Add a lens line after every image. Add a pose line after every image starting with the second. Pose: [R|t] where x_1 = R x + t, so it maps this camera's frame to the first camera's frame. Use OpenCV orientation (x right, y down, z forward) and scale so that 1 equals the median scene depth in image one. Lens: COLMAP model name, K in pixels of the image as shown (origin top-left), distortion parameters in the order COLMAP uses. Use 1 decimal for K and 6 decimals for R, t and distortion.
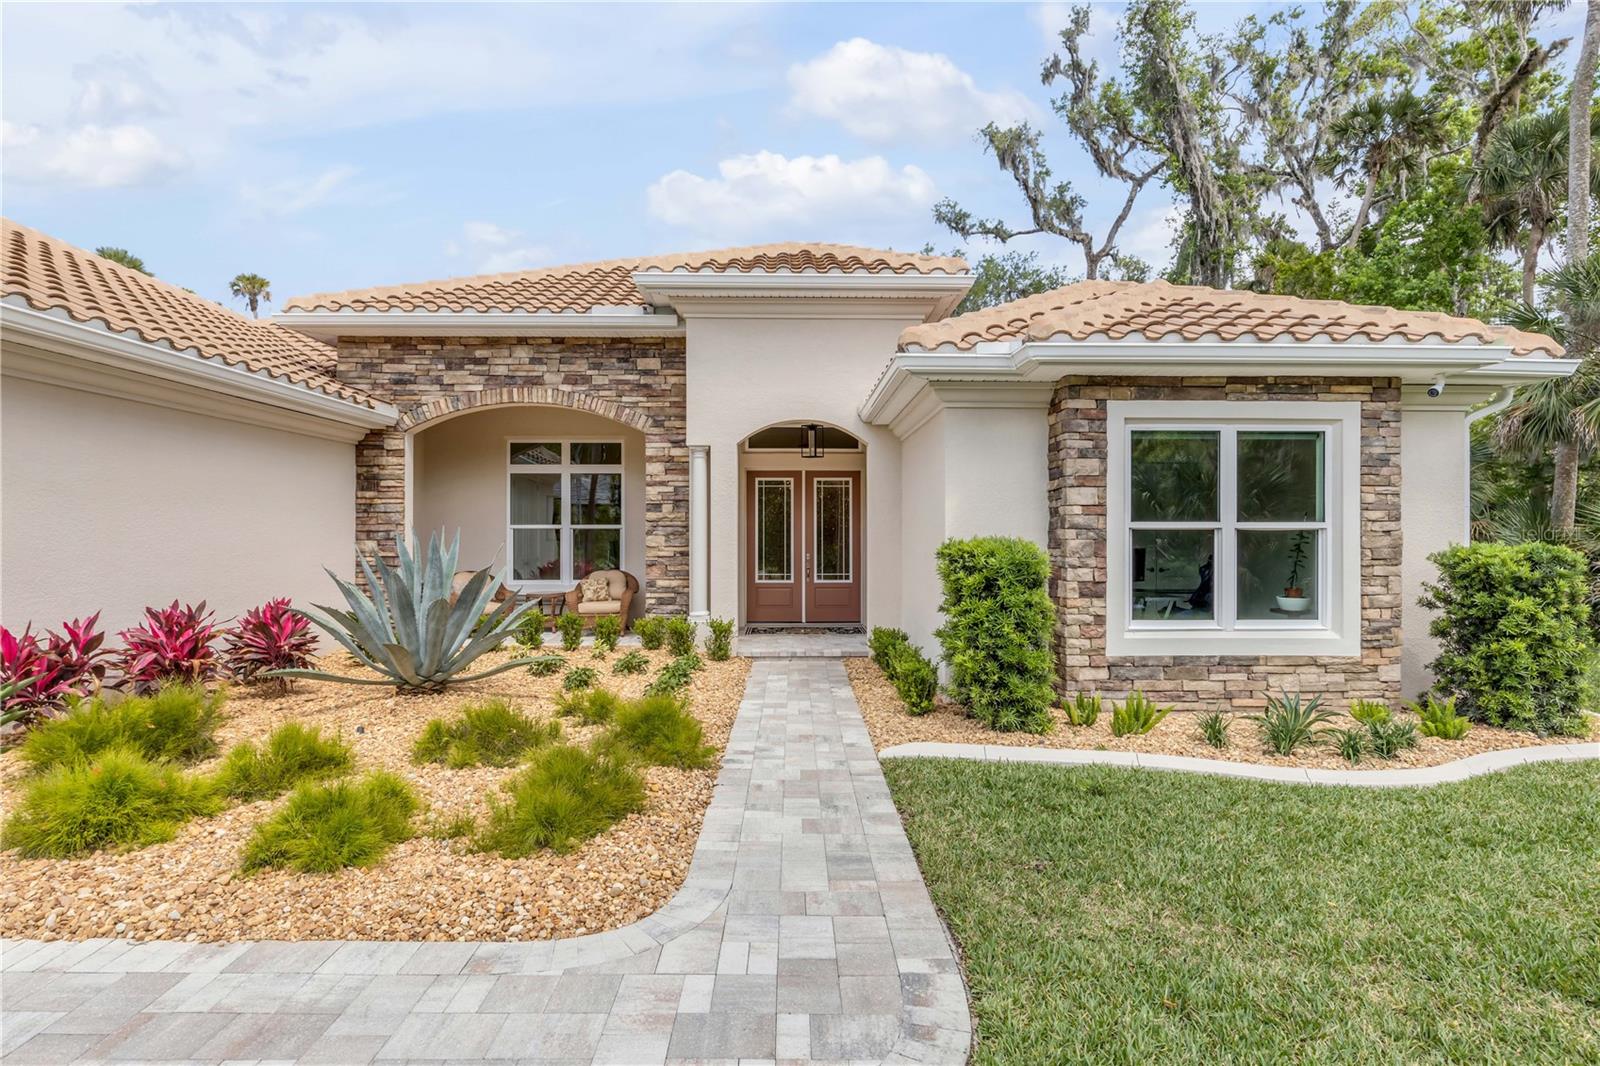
lens RADIAL K [[725.2, 0, 794.2], [0, 725.2, 534.0], [0, 0, 1]] dist [0.001655, 0.000155]
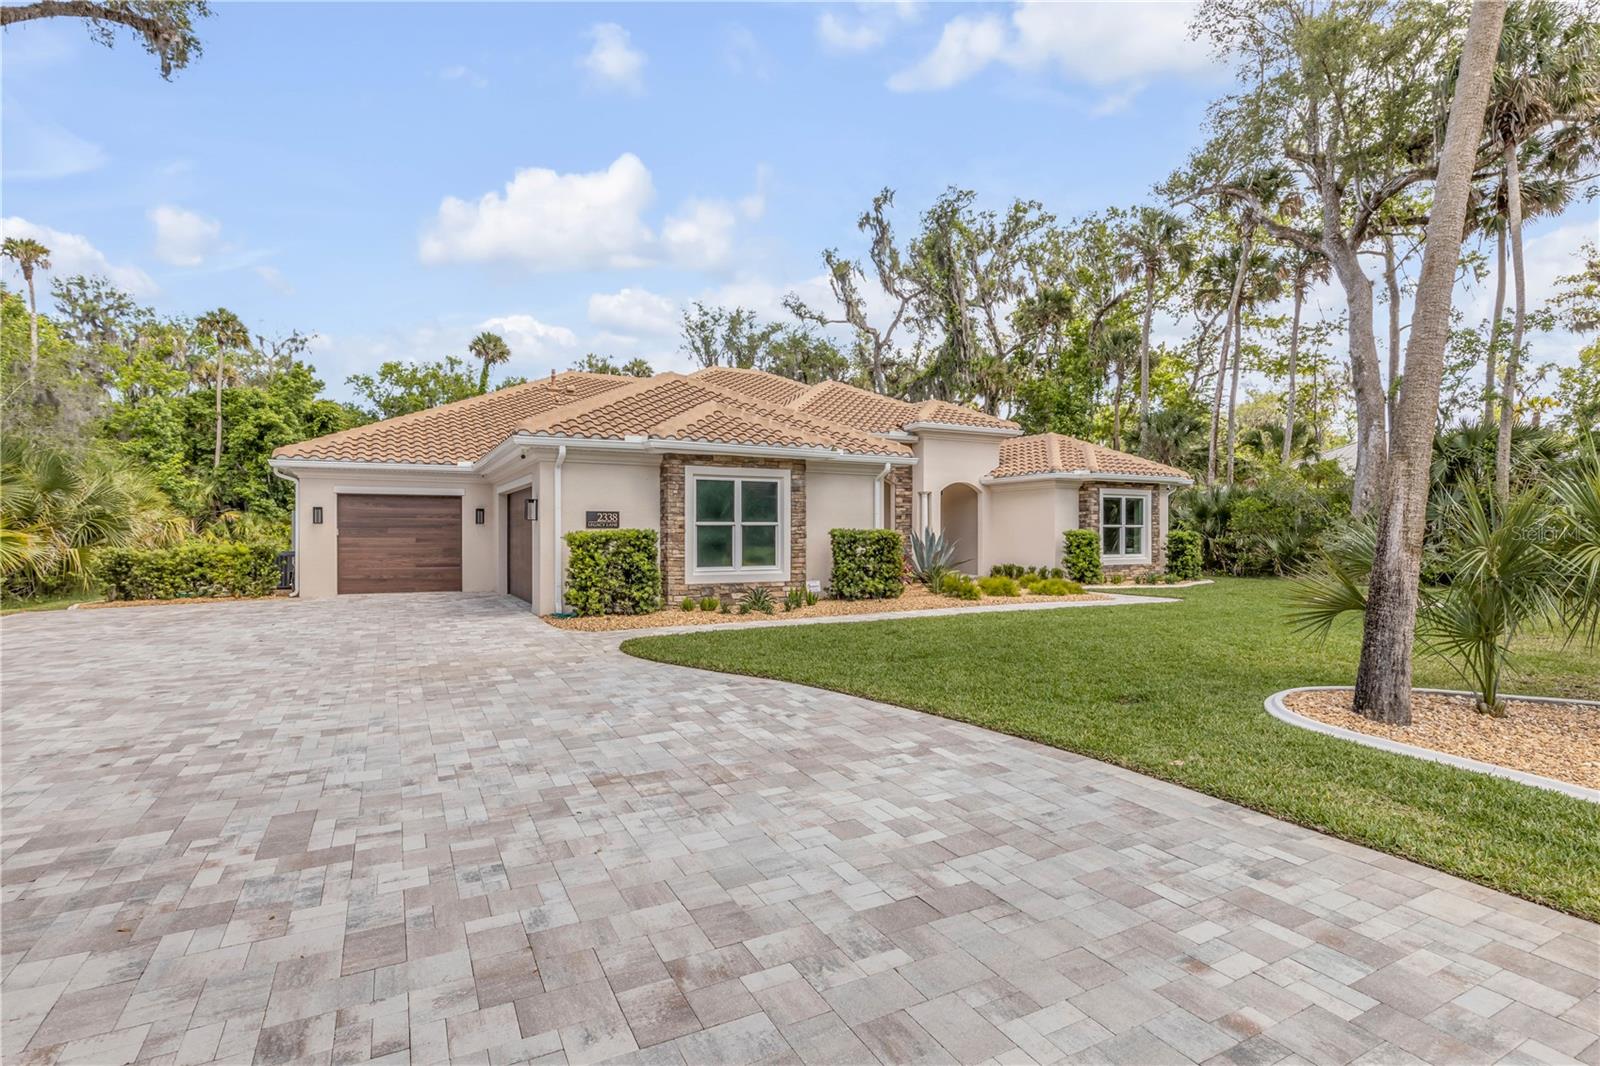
lens RADIAL K [[734.2, 0, 750.0], [0, 734.2, 534.8], [0, 0, 1]] dist [0.001991, 0.000124]
pose [[0.908608, -0.003190, 0.417638, -1.615483], [0.001877, 0.999992, 0.003555, 0.009829], [-0.417646, -0.002446, 0.908606, -0.919243]]
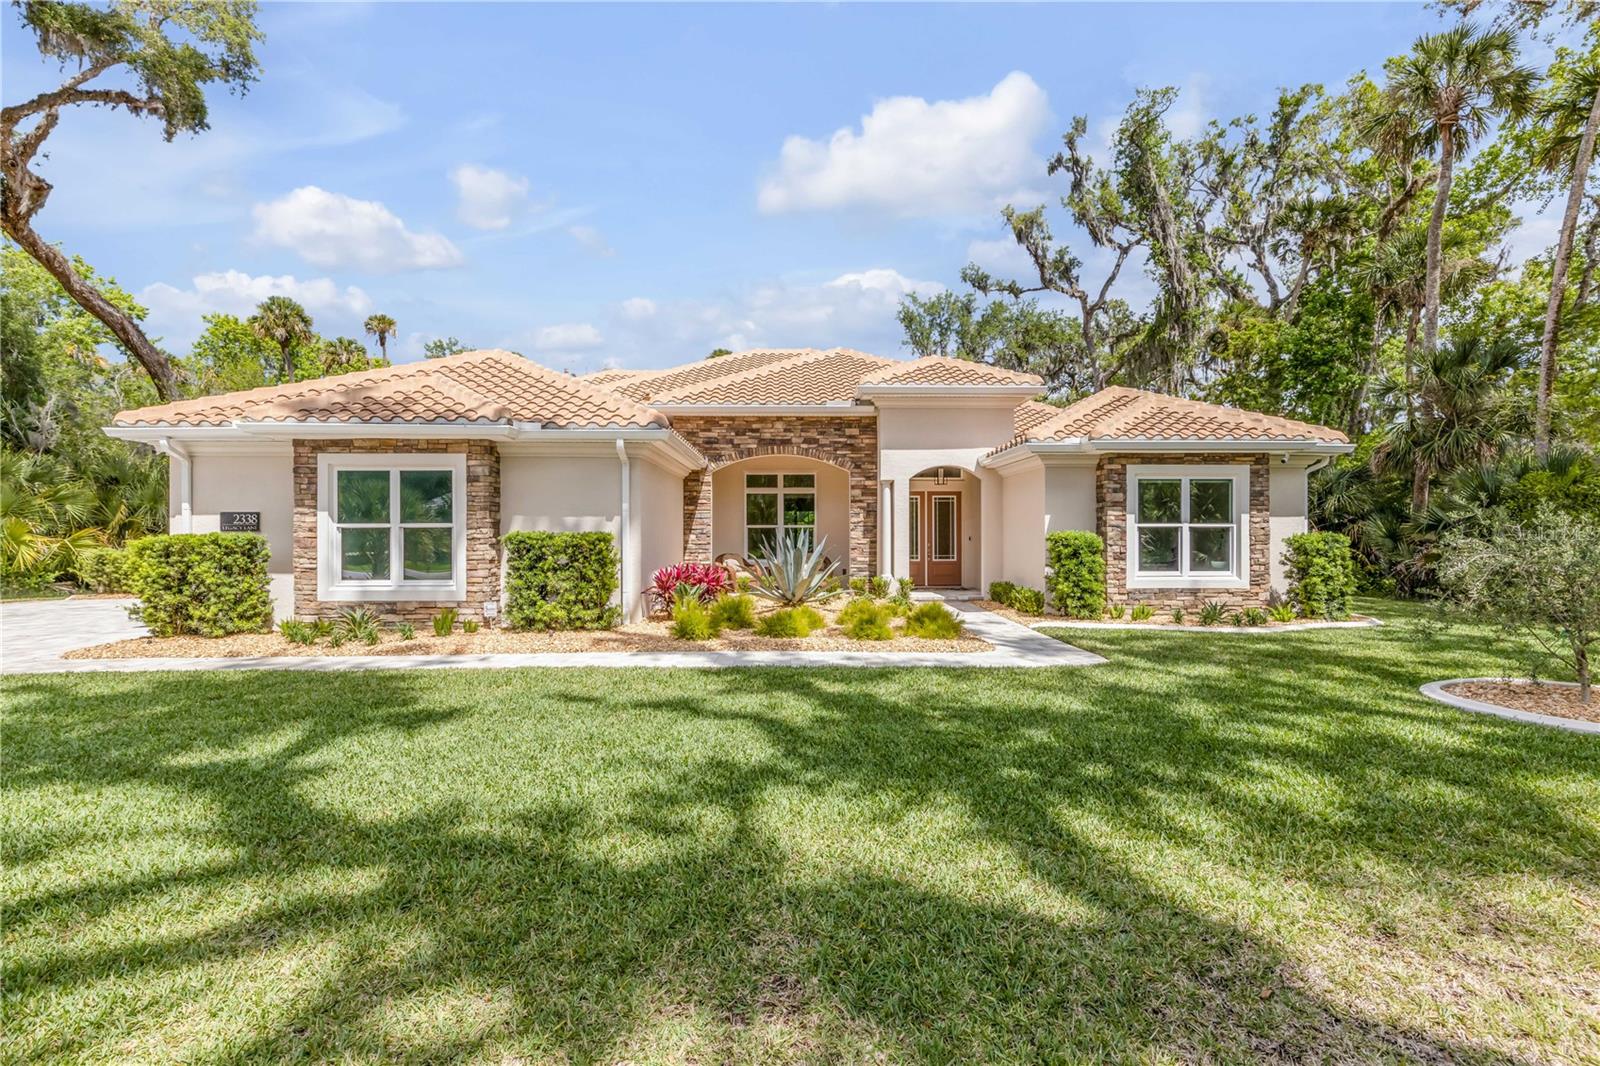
lens RADIAL K [[681.7, 0, 793.9], [0, 681.7, 534.3], [0, 0, 1]] dist [0.005403, -0.000030]
pose [[0.999997, -0.002107, 0.000829, -0.348258], [0.002105, 0.999995, 0.002306, 0.004878], [-0.000834, -0.002304, 0.999997, -0.633538]]
